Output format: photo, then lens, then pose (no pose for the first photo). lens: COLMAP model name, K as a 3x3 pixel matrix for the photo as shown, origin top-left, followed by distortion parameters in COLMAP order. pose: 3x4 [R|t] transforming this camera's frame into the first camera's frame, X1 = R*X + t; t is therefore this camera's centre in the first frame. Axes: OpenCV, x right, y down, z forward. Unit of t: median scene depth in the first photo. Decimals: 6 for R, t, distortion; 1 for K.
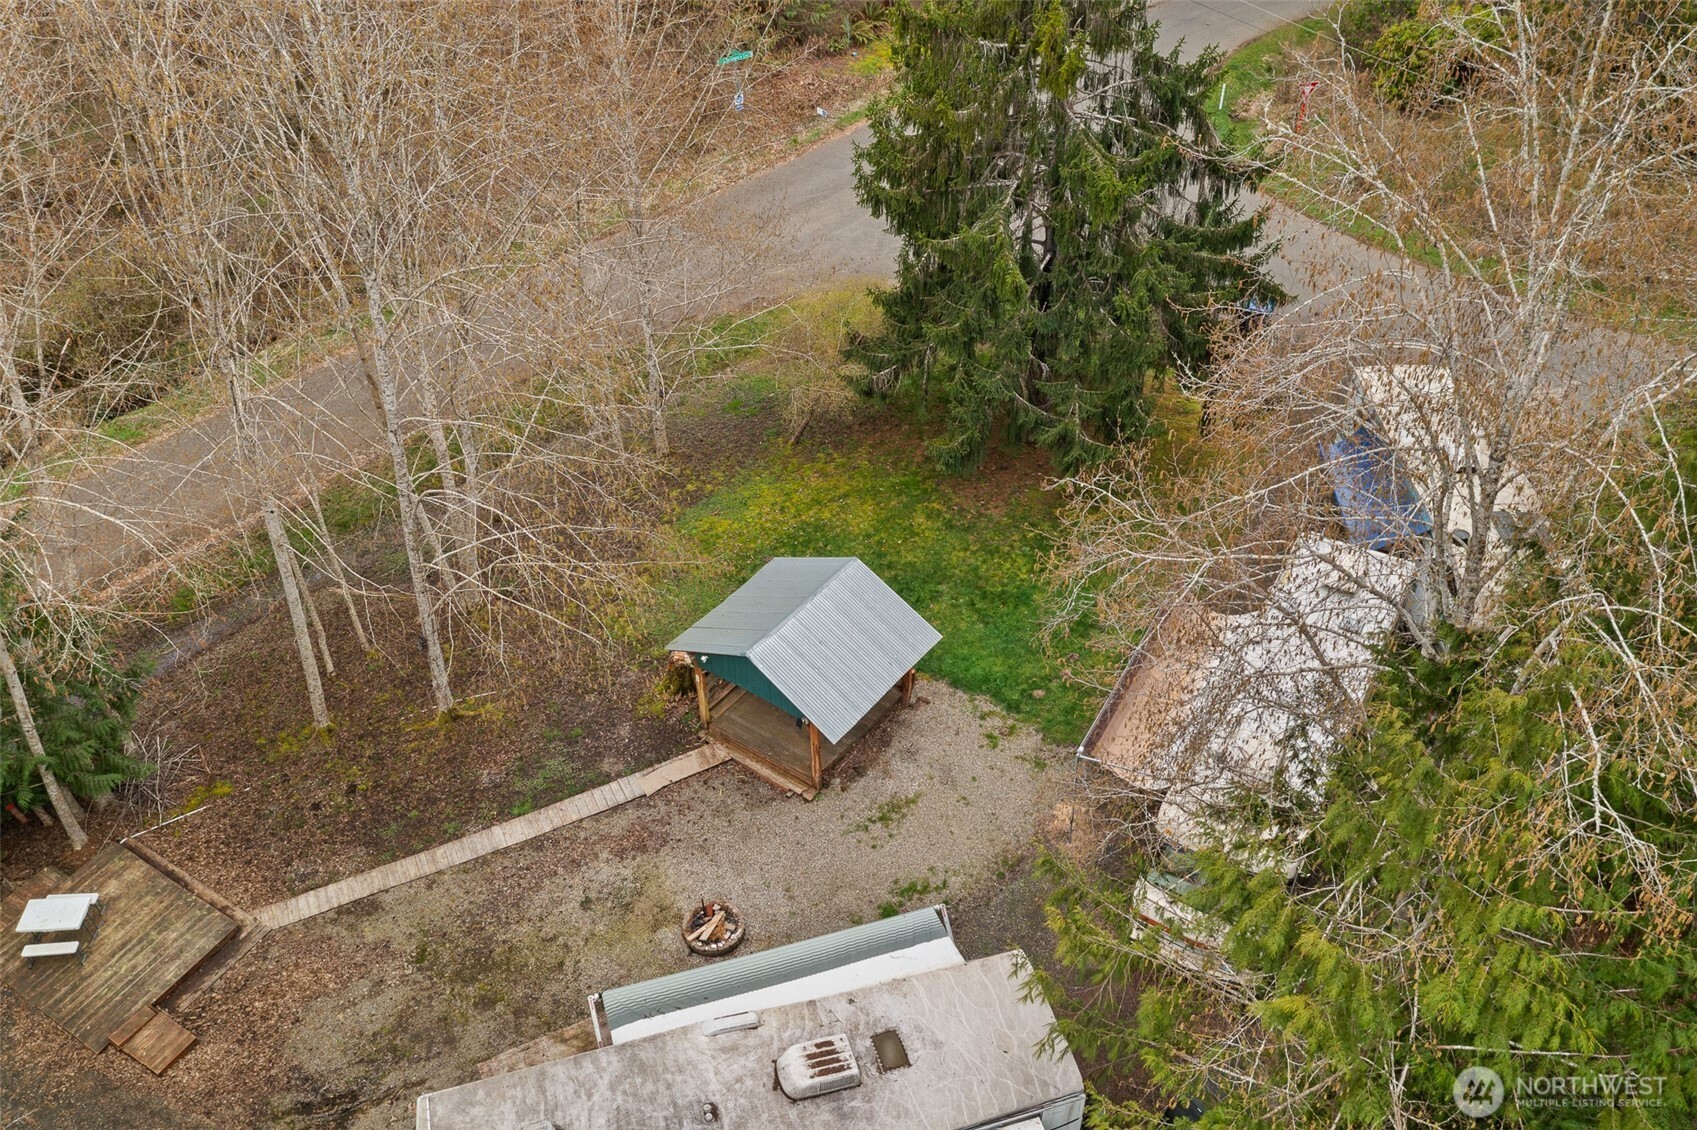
lens RADIAL K [[1332.7, 0, 845.8], [0, 1332.7, 562.0], [0, 0, 1]] dist [-0.027477, 0.011036]
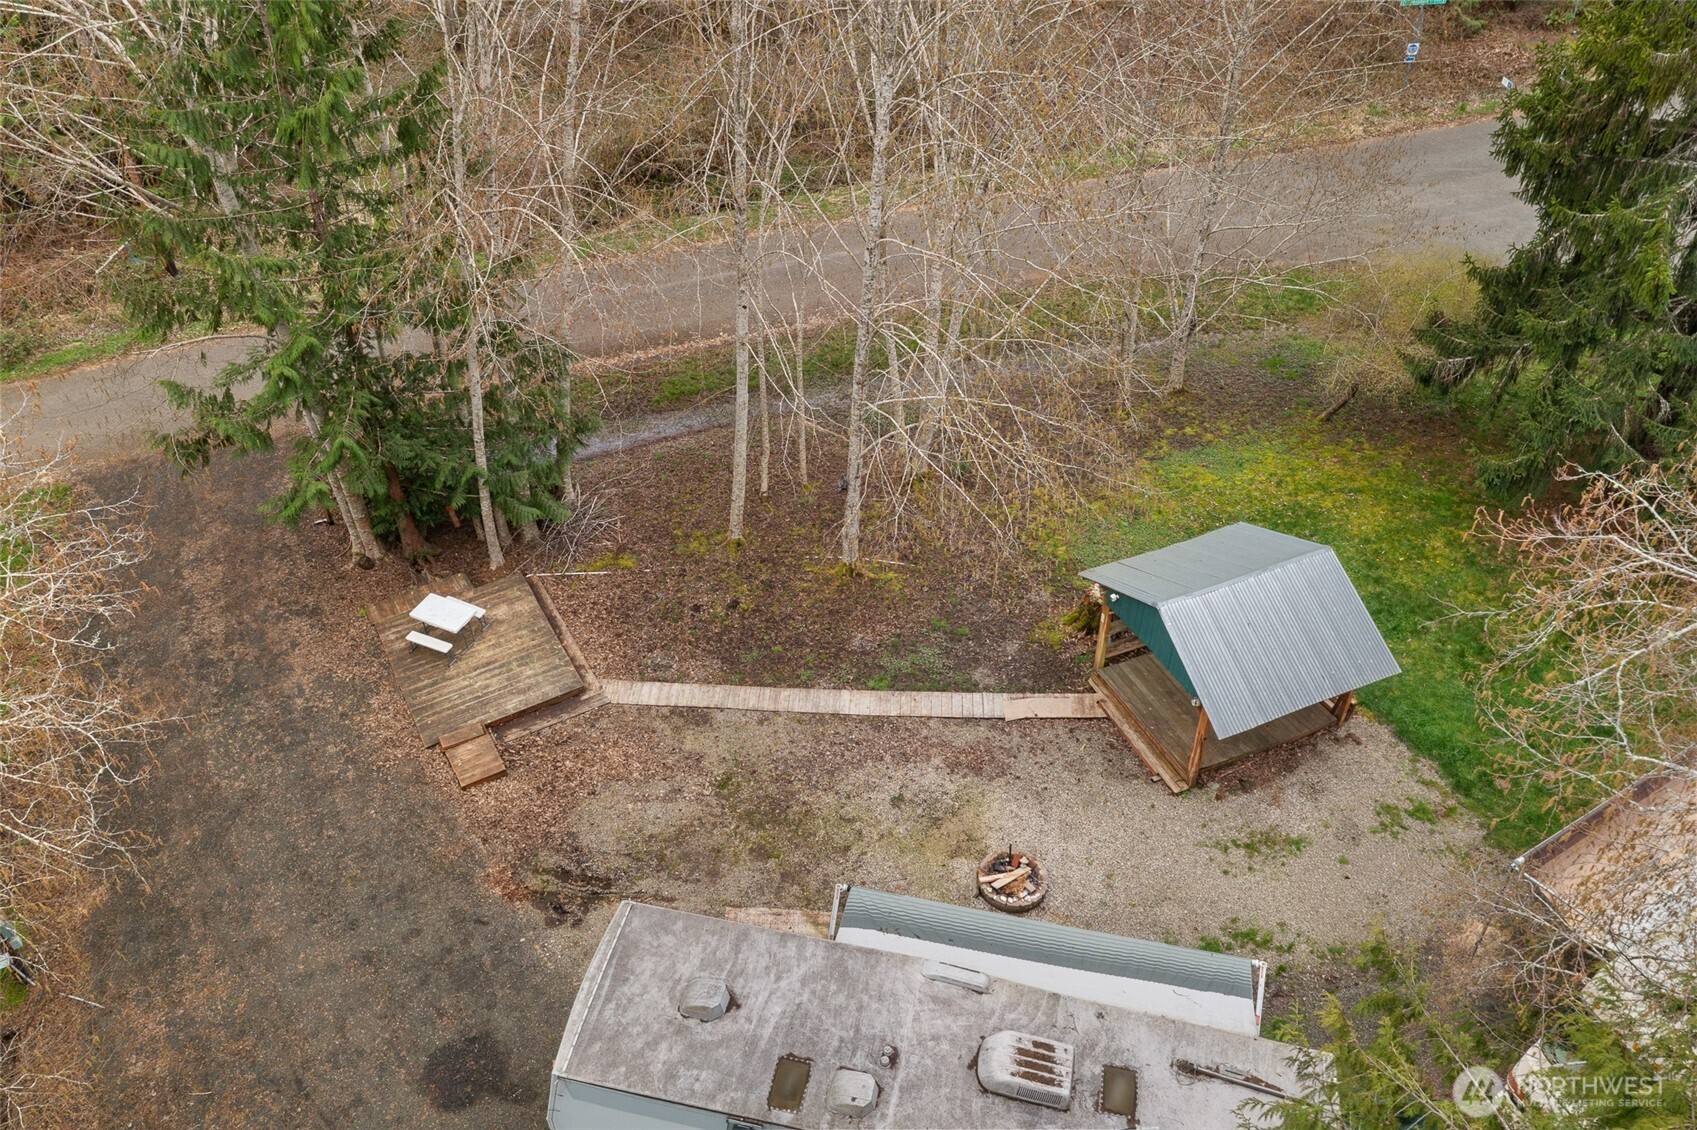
lens RADIAL K [[1332.7, 0, 848.6], [0, 1332.7, 569.3], [0, 0, 1]] dist [-0.027477, 0.011036]
pose [[0.870015, 0.326049, -0.369819, 0.061809], [-0.315735, 0.944570, 0.089995, 0.032543], [0.378662, 0.038468, 0.924735, 0.124904]]
